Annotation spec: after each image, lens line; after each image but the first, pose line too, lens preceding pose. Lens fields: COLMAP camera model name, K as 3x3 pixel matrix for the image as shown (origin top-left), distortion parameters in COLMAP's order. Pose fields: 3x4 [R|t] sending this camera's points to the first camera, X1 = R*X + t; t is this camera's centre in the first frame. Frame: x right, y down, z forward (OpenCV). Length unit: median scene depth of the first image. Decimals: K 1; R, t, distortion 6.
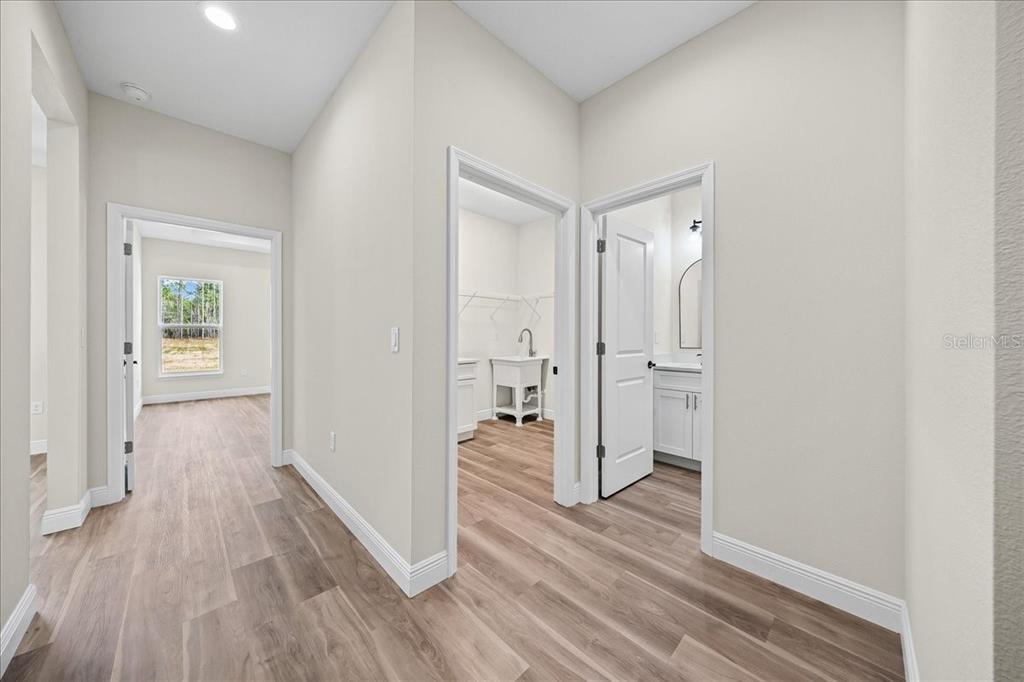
lens RADIAL K [[348.0, 0, 508.7], [0, 348.0, 334.7], [0, 0, 1]] dist [-0.000900, -0.000363]
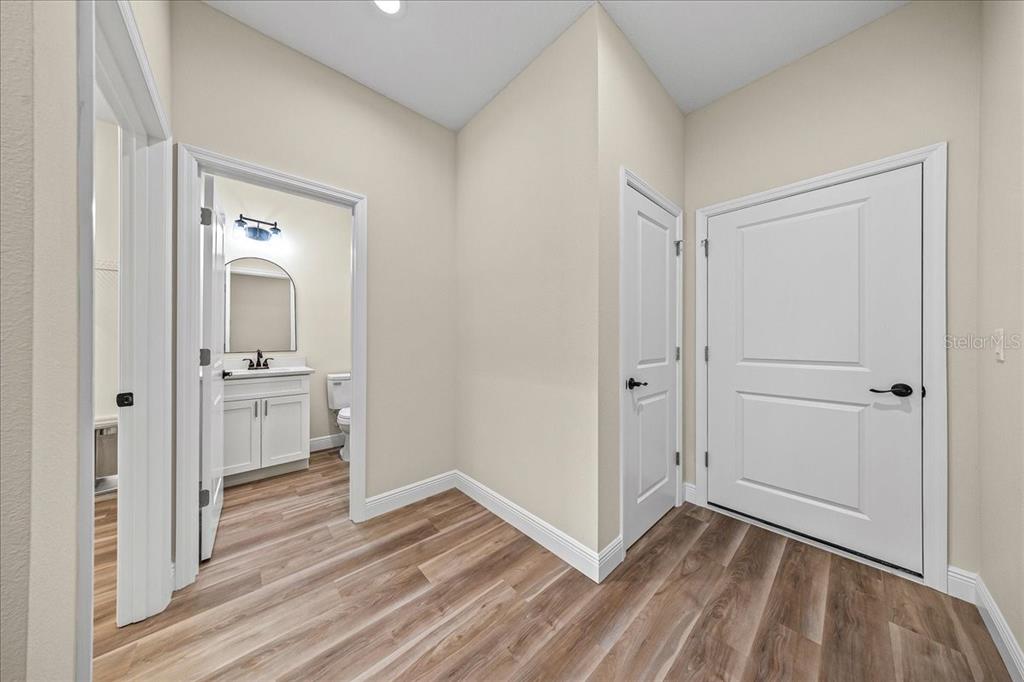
lens RADIAL K [[310.7, 0, 512.4], [0, 310.7, 338.8], [0, 0, 1]] dist [0.001094, 0.000090]
pose [[0.034379, -0.000088, 0.999409, -0.490326], [-0.001891, 0.999998, 0.000153, -0.000116], [-0.999407, -0.001895, 0.034379, 0.450501]]
